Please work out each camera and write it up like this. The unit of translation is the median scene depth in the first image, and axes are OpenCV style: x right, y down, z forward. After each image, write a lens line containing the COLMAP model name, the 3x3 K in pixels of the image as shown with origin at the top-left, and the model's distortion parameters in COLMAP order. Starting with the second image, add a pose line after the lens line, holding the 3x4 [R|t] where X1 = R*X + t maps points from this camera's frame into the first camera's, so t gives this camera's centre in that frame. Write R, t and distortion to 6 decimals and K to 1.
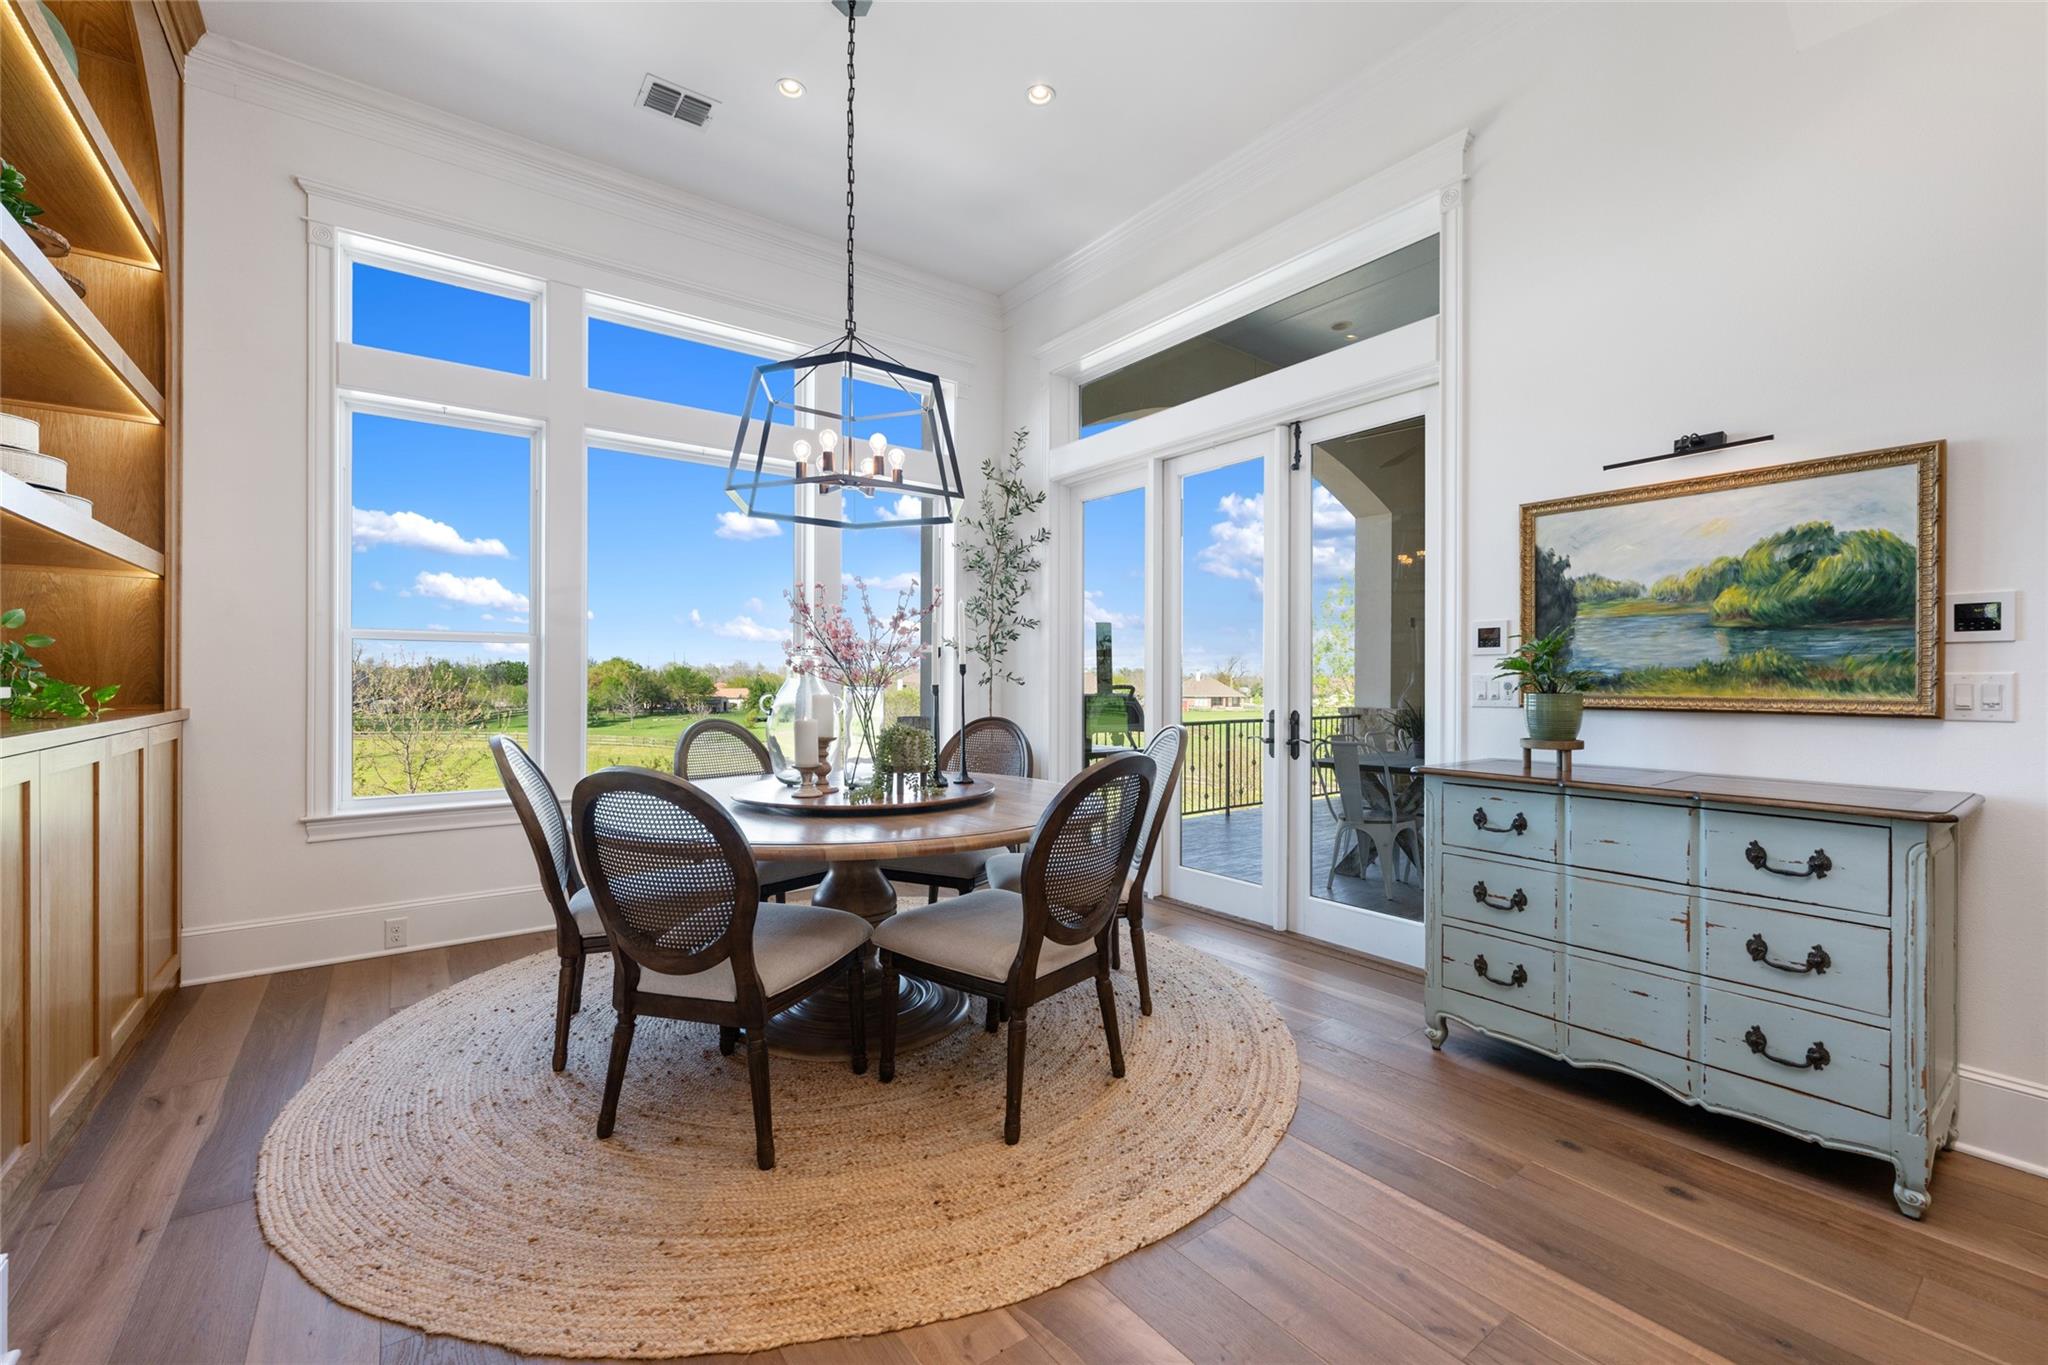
lens RADIAL K [[850.2, 0, 1021.7], [0, 850.2, 683.0], [0, 0, 1]] dist [-0.002862, 0.000083]
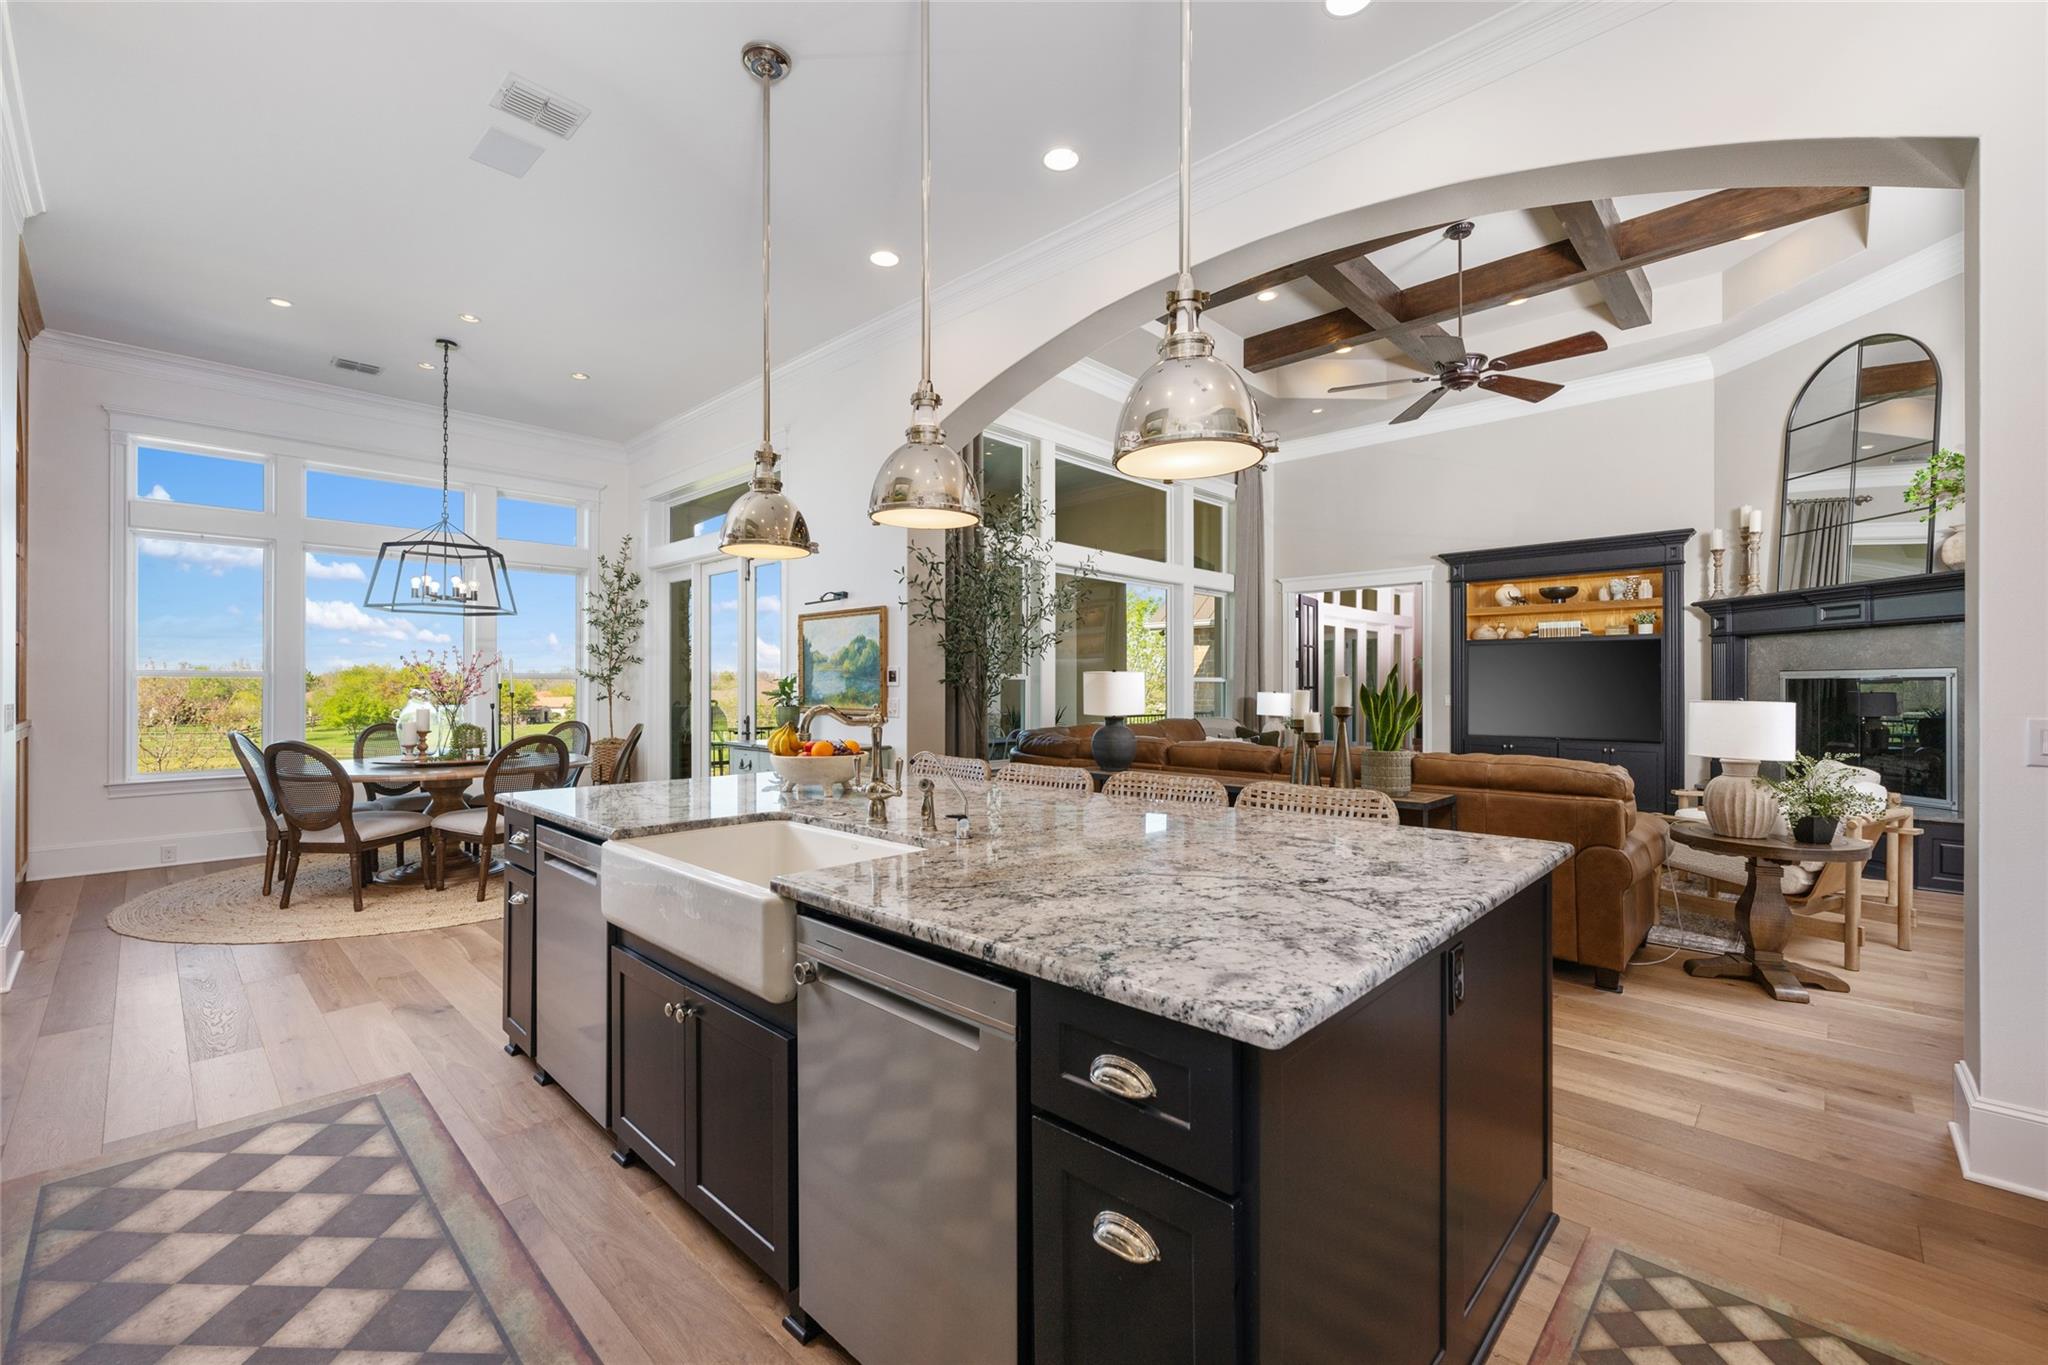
lens RADIAL K [[850.2, 0, 1019.7], [0, 850.2, 684.4], [0, 0, 1]] dist [-0.002862, 0.000083]
pose [[0.985702, -0.002288, 0.168483, 0.873905], [0.003390, 0.999975, -0.006256, -0.028836], [-0.168465, 0.006737, 0.985685, -1.280578]]
